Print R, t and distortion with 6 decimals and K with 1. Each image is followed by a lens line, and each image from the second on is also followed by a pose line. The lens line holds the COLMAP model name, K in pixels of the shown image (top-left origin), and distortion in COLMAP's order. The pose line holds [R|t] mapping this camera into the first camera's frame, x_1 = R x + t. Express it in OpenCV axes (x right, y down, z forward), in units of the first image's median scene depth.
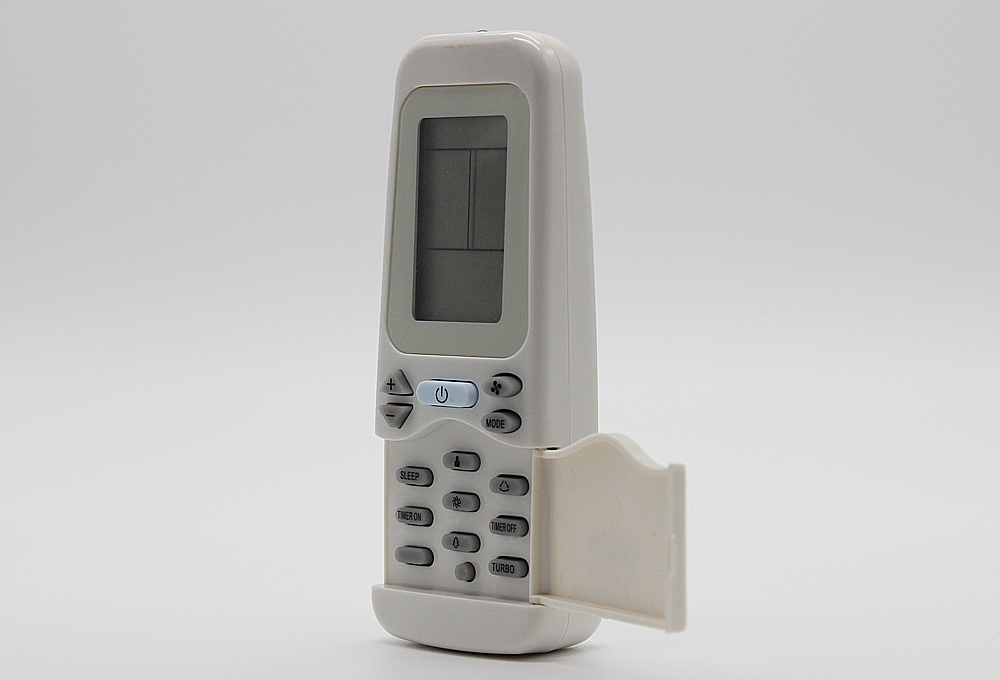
lens RADIAL K [[2935.7, 0, 499.6], [0, 2935.7, 339.8], [0, 0, 1]] dist [-0.481445, 0.000000]
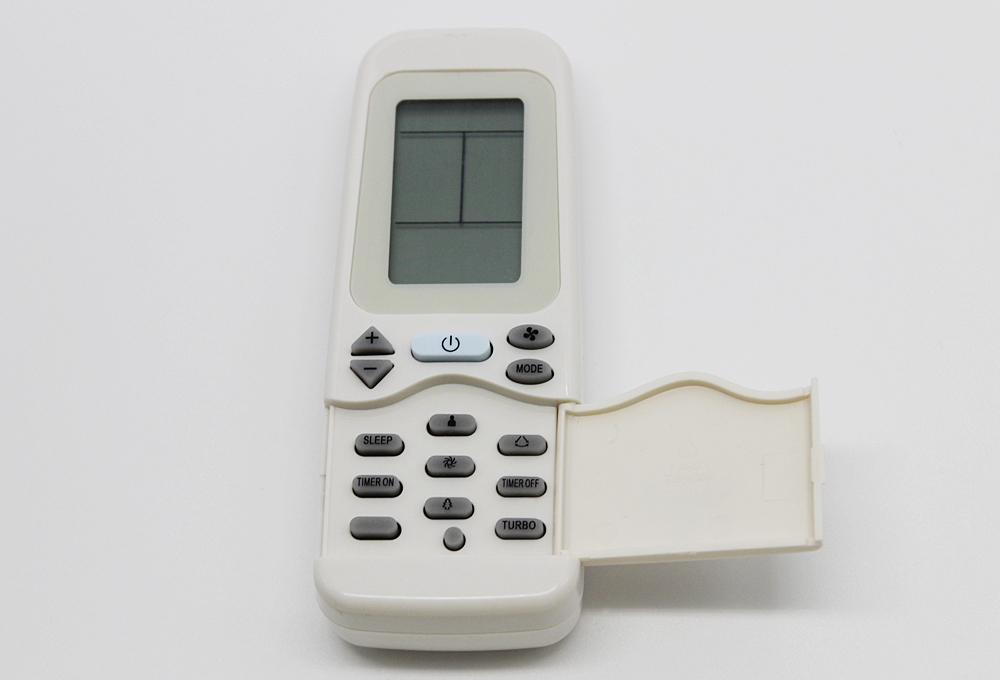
lens RADIAL K [[2935.7, 0, 499.7], [0, 2935.7, 341.5], [0, 0, 1]] dist [-0.481445, 0.000000]
pose [[0.775813, 0.287664, 0.561573, -0.519660], [0.007673, 0.885658, -0.464275, 0.441079], [-0.630916, 0.364500, 0.684898, 0.363400]]
